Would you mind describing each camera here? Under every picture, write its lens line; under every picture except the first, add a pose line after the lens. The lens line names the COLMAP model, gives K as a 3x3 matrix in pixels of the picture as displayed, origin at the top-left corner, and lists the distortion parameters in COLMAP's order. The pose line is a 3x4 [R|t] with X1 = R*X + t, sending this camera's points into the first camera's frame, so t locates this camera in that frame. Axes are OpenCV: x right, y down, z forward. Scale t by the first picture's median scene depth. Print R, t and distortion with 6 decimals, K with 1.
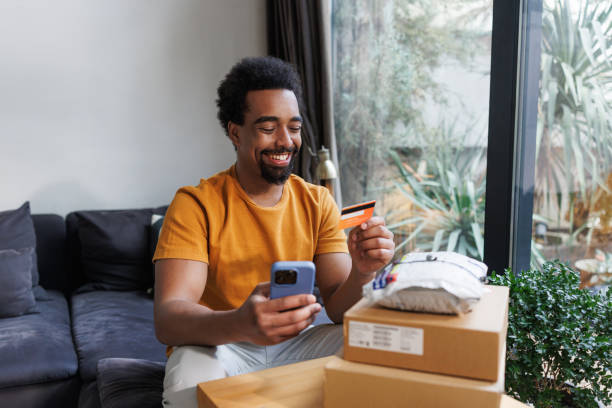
lens RADIAL K [[615.8, 0, 306.0], [0, 615.8, 204.0], [0, 0, 1]] dist [0.007570, 0.005124]
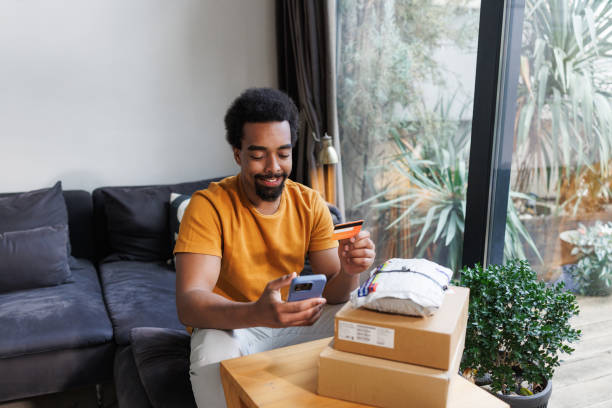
lens RADIAL K [[615.8, 0, 306.0], [0, 615.8, 204.0], [0, 0, 1]] dist [0.007570, 0.005124]
pose [[0.999850, 0.014819, -0.008952, 0.003587], [-0.013980, 0.996070, 0.087459, -0.064449], [0.010213, -0.087320, 0.996128, -0.104968]]
